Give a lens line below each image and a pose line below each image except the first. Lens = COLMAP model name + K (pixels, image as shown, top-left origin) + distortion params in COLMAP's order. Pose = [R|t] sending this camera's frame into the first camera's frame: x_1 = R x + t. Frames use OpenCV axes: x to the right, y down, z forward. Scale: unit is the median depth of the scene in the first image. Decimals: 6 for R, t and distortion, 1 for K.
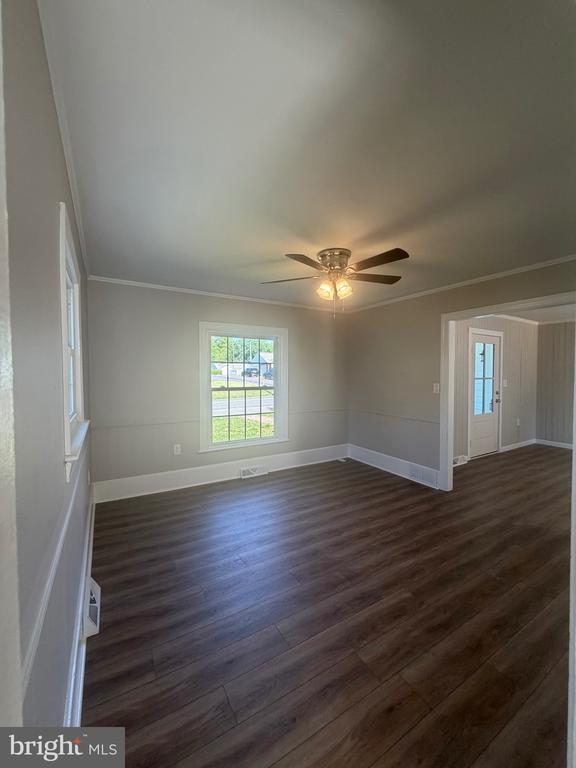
lens RADIAL K [[304.9, 0, 284.6], [0, 304.9, 381.3], [0, 0, 1]] dist [-0.003279, 0.000448]
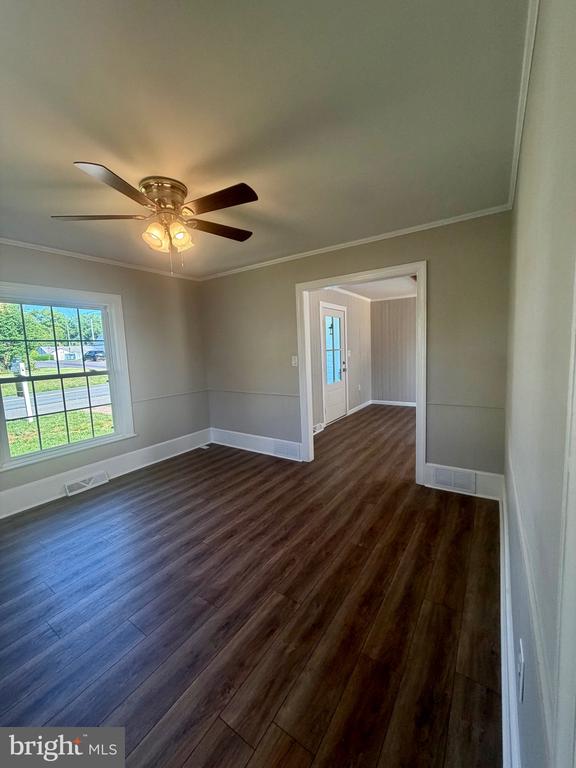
lens RADIAL K [[304.9, 0, 287.7], [0, 304.9, 373.2], [0, 0, 1]] dist [-0.003279, 0.000448]
pose [[0.901435, -0.071160, 0.427026, 0.065771], [0.052764, 0.997104, 0.054774, 0.007808], [-0.429687, -0.026843, 0.902579, 0.144293]]
